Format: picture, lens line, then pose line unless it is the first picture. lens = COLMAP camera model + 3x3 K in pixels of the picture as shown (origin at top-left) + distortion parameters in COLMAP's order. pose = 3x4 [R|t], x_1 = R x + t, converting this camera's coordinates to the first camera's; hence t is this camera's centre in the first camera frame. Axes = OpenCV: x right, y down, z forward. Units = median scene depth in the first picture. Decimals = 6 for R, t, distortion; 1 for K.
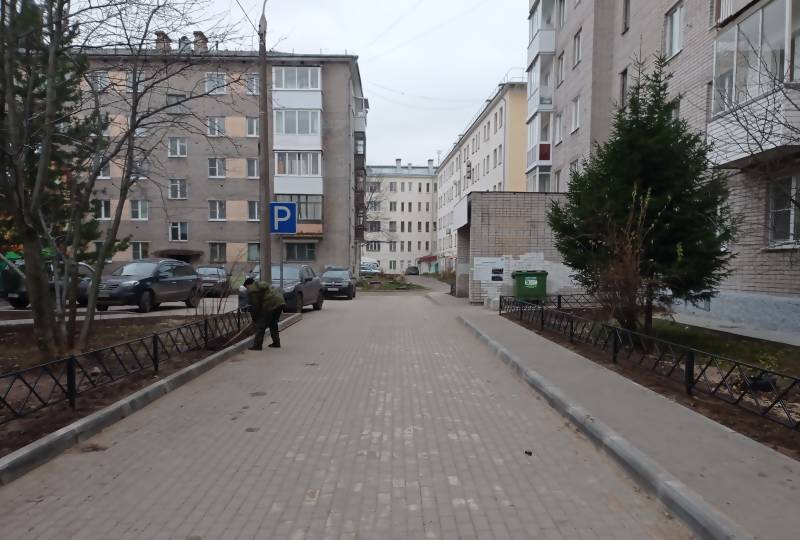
lens RADIAL K [[621.8, 0, 400.2], [0, 621.8, 269.9], [0, 0, 1]] dist [0.000056, -0.000023]
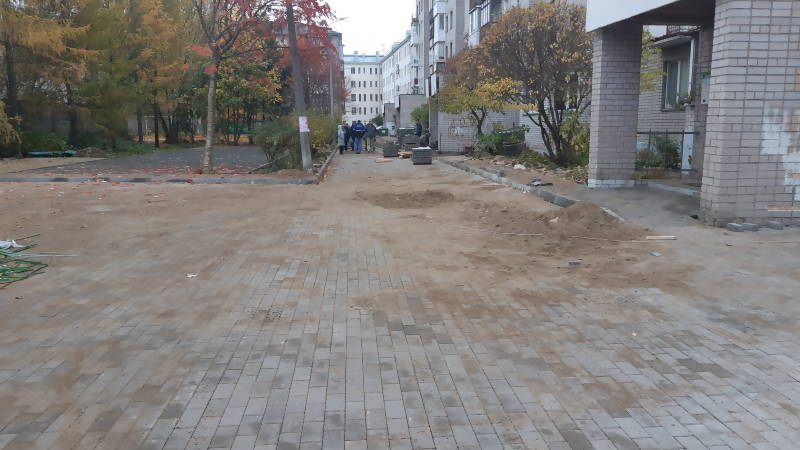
lens RADIAL K [[613.9, 0, 400.4], [0, 613.9, 225.9], [0, 0, 1]] dist [0.002400, 0.000100]
pose [[0.997064, -0.030790, 0.070111, -0.012747], [0.019154, 0.986775, 0.160962, -0.000610], [-0.074140, -0.159146, 0.984467, -0.526011]]
